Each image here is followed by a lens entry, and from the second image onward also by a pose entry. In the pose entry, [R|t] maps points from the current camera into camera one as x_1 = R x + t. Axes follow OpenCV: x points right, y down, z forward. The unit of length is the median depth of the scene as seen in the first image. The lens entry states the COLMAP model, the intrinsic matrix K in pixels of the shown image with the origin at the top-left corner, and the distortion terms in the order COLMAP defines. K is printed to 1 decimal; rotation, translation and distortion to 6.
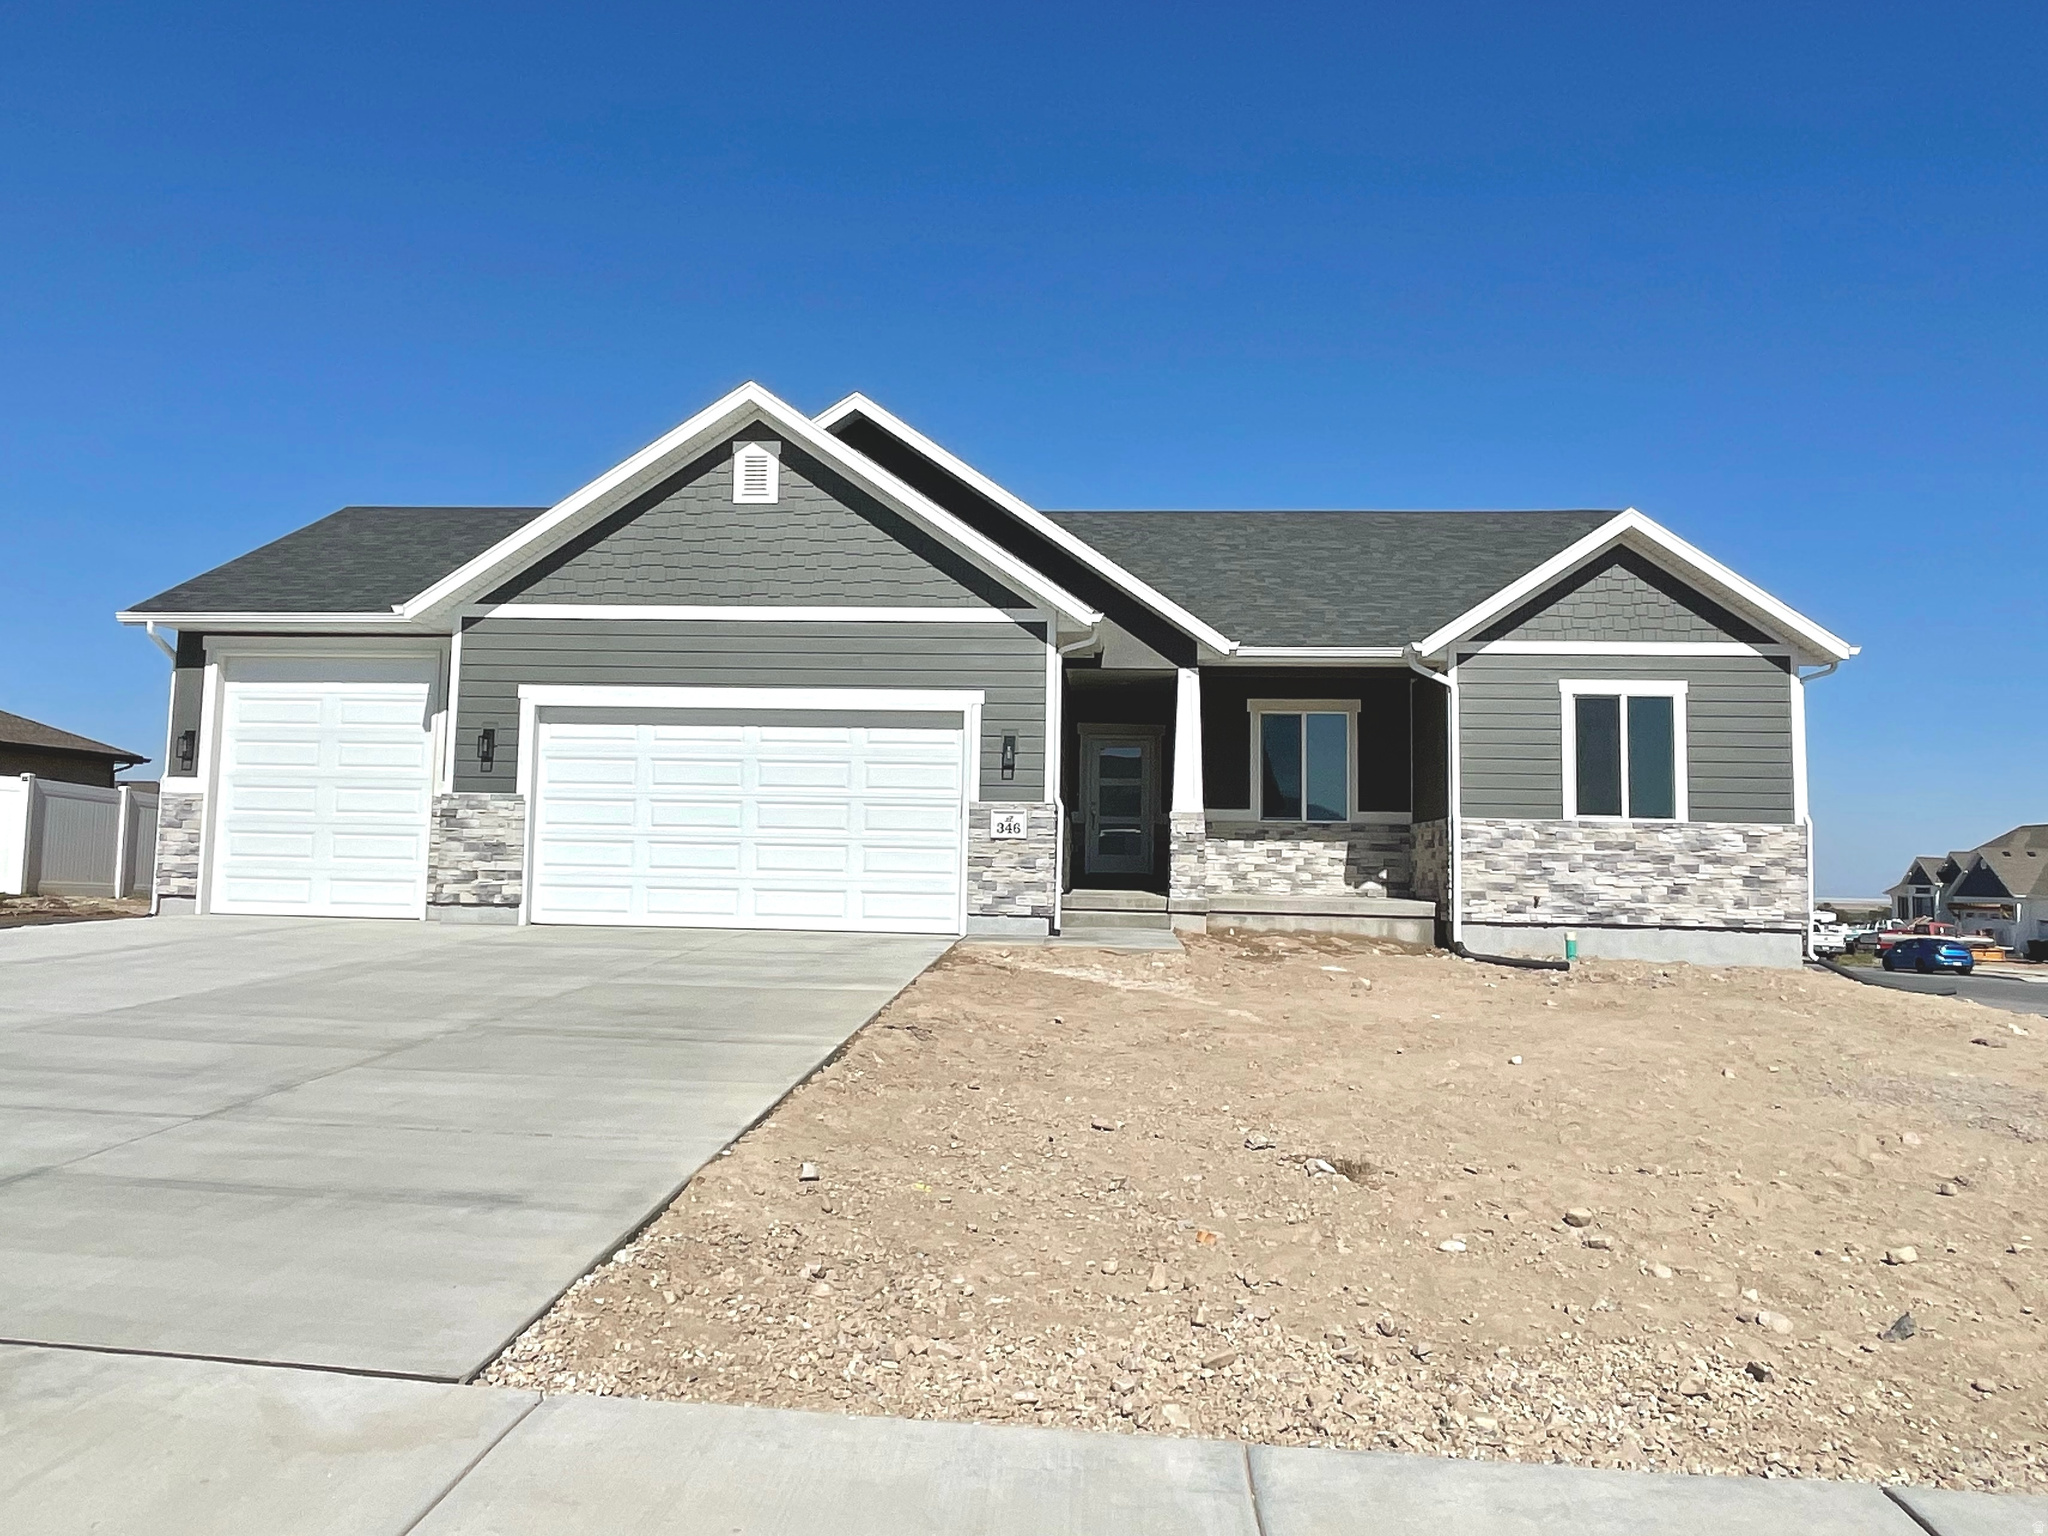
lens RADIAL K [[1250.2, 0, 1022.3], [0, 1250.2, 763.8], [0, 0, 1]] dist [-0.001253, -0.000009]
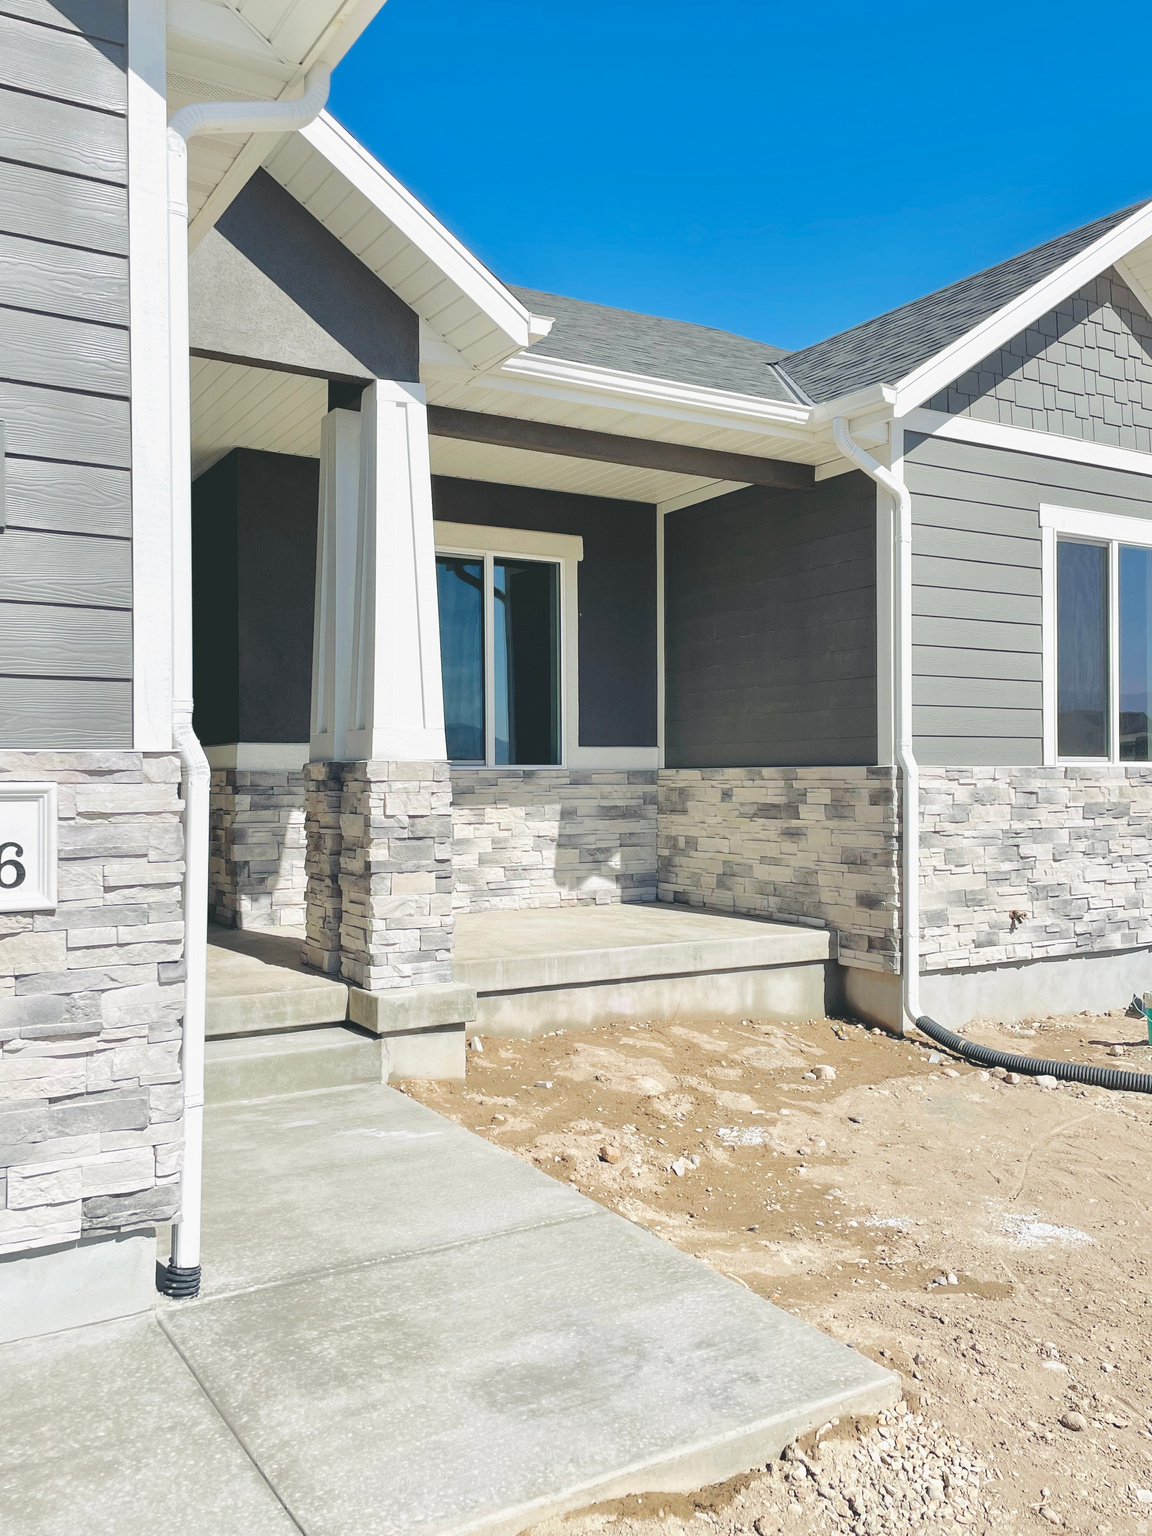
lens RADIAL K [[1270.2, 0, 572.0], [0, 1270.2, 766.8], [0, 0, 1]] dist [0.018484, -0.002442]
pose [[0.833221, -0.017147, 0.552675, -0.039779], [-0.021017, 0.997815, 0.062642, 0.015319], [-0.552541, -0.063810, 0.831039, 0.656666]]
